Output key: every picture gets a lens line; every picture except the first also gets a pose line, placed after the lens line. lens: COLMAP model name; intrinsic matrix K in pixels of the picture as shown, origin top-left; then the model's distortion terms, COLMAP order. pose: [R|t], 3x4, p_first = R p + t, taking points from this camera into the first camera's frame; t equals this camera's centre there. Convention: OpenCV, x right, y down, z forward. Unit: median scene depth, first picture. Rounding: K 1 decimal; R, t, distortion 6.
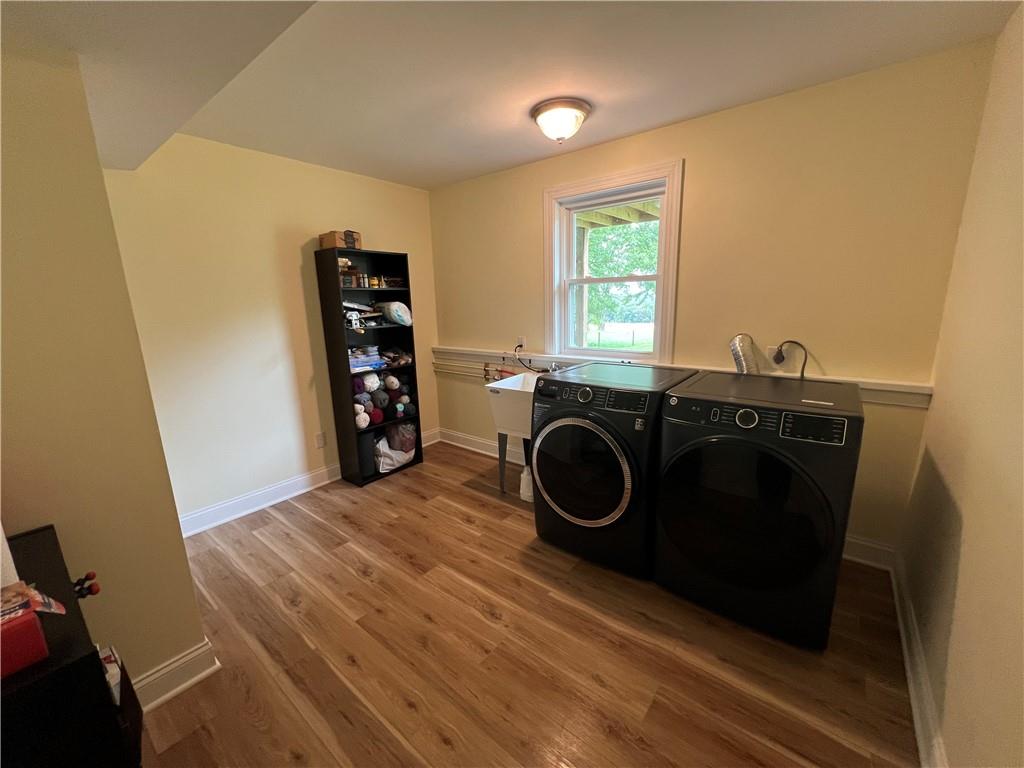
lens RADIAL K [[408.3, 0, 512.0], [0, 408.3, 384.0], [0, 0, 1]] dist [-0.002321, -0.000216]
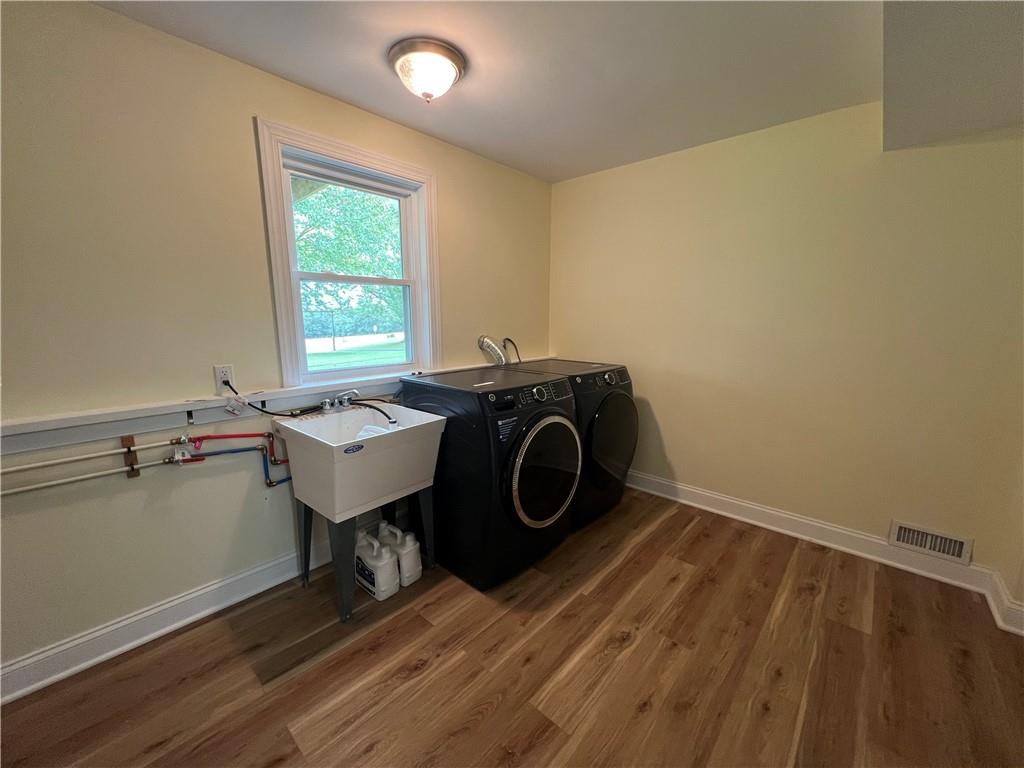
lens RADIAL K [[408.3, 0, 512.0], [0, 408.3, 384.0], [0, 0, 1]] dist [-0.002321, -0.000216]
pose [[0.068468, -0.135932, 0.988349, -0.739311], [0.209100, 0.970626, 0.119008, -0.115754], [-0.975494, 0.198516, 0.094880, 0.883891]]
